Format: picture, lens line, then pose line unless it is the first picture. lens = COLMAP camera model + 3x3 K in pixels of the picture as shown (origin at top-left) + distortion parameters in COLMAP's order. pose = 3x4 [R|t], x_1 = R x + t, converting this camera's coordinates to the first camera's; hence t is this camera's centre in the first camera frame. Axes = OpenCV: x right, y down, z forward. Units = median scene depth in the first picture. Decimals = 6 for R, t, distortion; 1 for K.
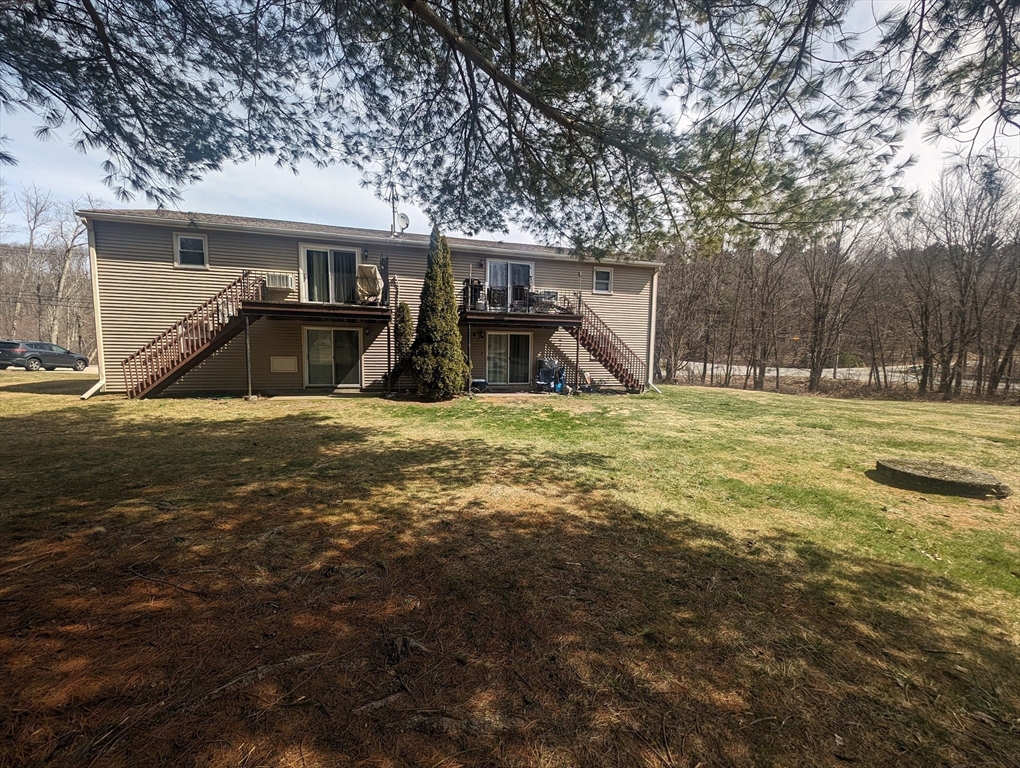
lens RADIAL K [[363.2, 0, 510.0], [0, 363.2, 384.0], [0, 0, 1]] dist [0.000302, -0.000001]
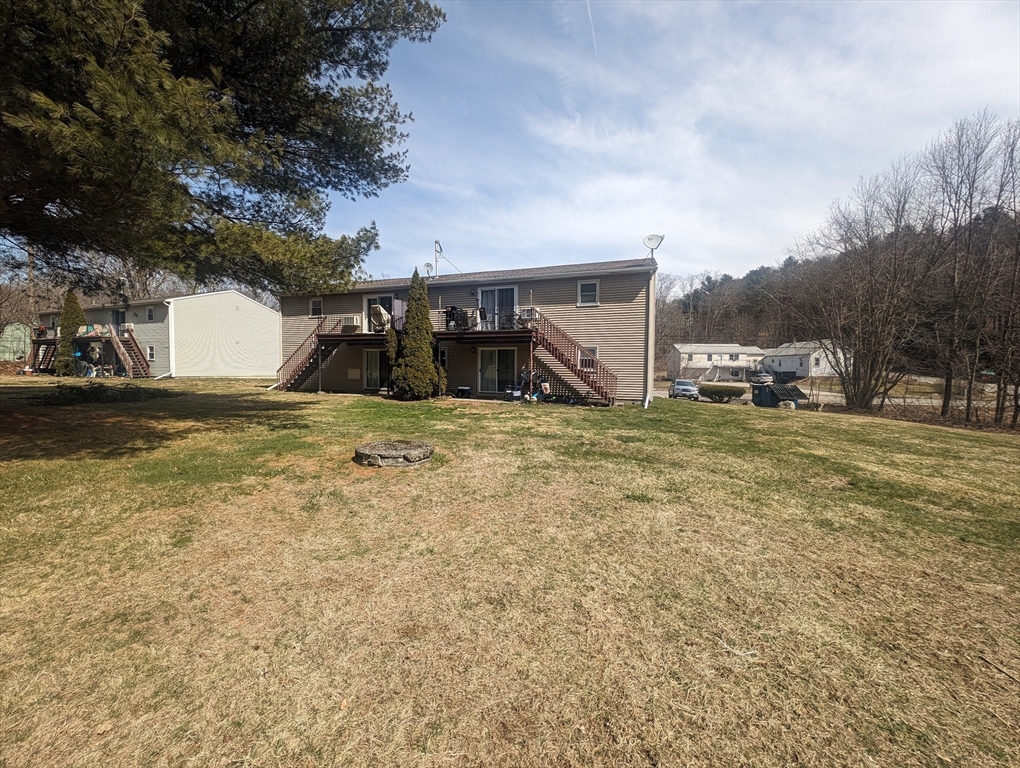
lens RADIAL K [[356.3, 0, 509.9], [0, 356.3, 368.0], [0, 0, 1]] dist [0.001049, 0.000362]
pose [[0.835141, -0.006536, -0.549996, 0.674723], [-0.048295, 0.995196, -0.085159, 0.016033], [0.547911, 0.097682, 0.830814, 0.095607]]
